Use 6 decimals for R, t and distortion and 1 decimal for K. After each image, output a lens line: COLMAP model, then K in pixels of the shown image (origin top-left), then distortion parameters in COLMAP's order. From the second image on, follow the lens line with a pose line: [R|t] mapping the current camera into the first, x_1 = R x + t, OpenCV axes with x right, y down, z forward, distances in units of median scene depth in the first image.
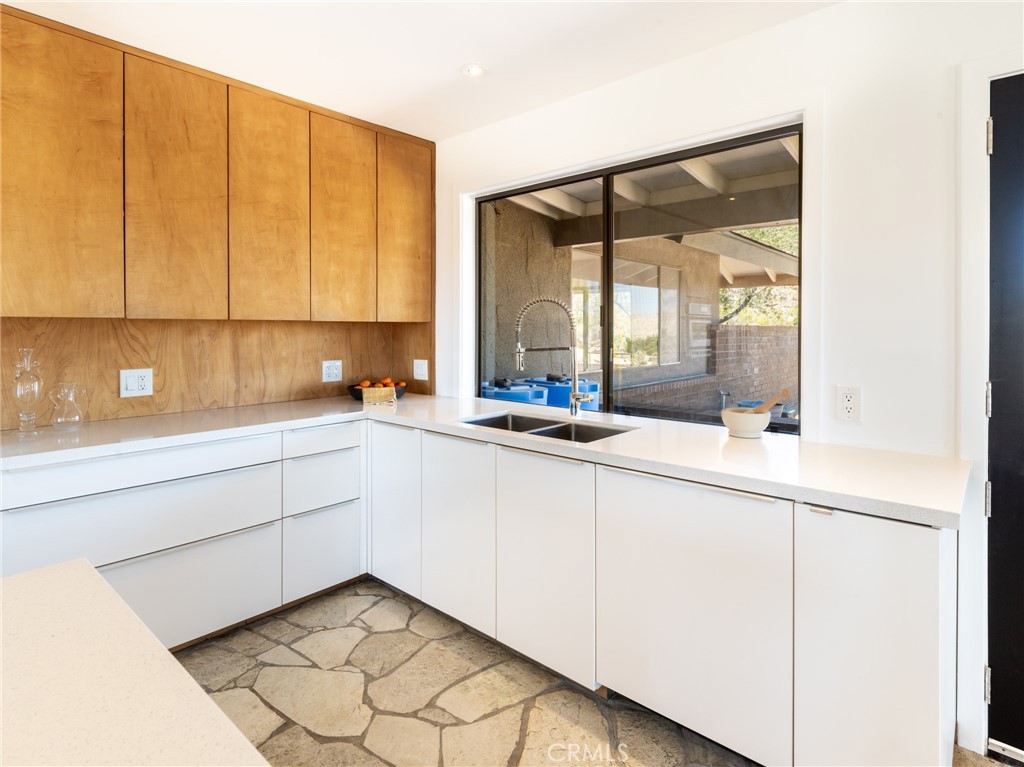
lens RADIAL K [[555.4, 0, 512.9], [0, 555.4, 329.4], [0, 0, 1]] dist [-0.004591, -0.001427]
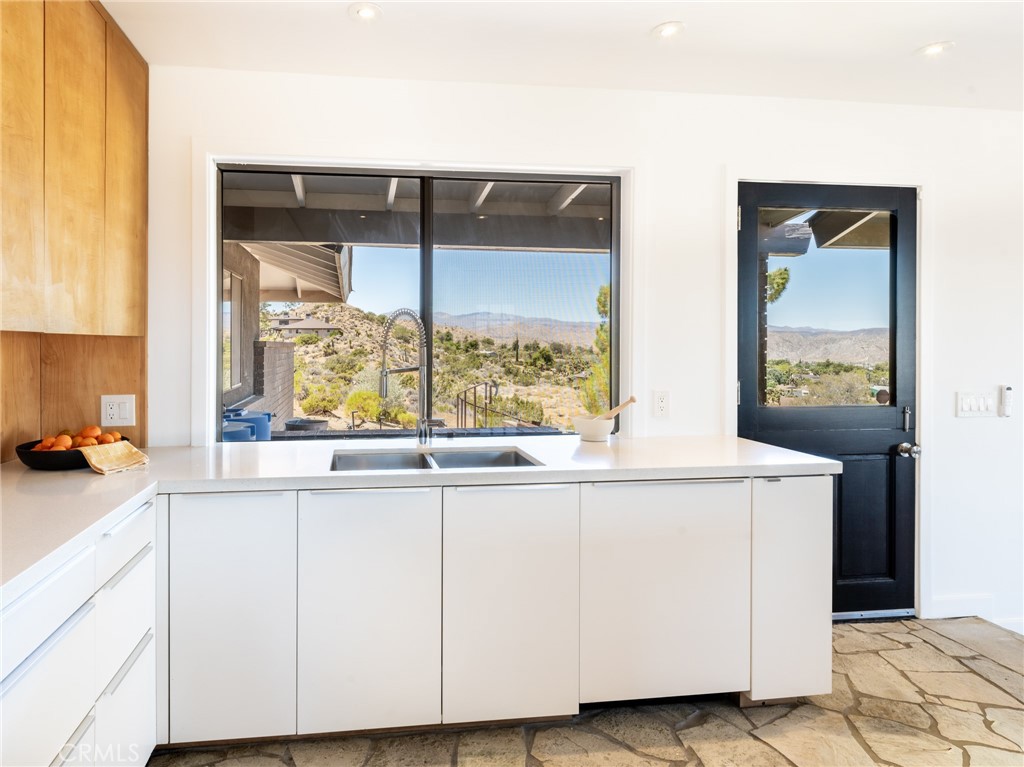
lens RADIAL K [[607.9, 0, 448.3], [0, 607.9, 344.6], [0, 0, 1]] dist [-0.000434, -0.000342]
pose [[0.653258, -0.000135, 0.757136, -0.563049], [0.000849, 0.999999, -0.000554, -0.003123], [-0.757135, 0.001004, 0.653257, 0.319320]]
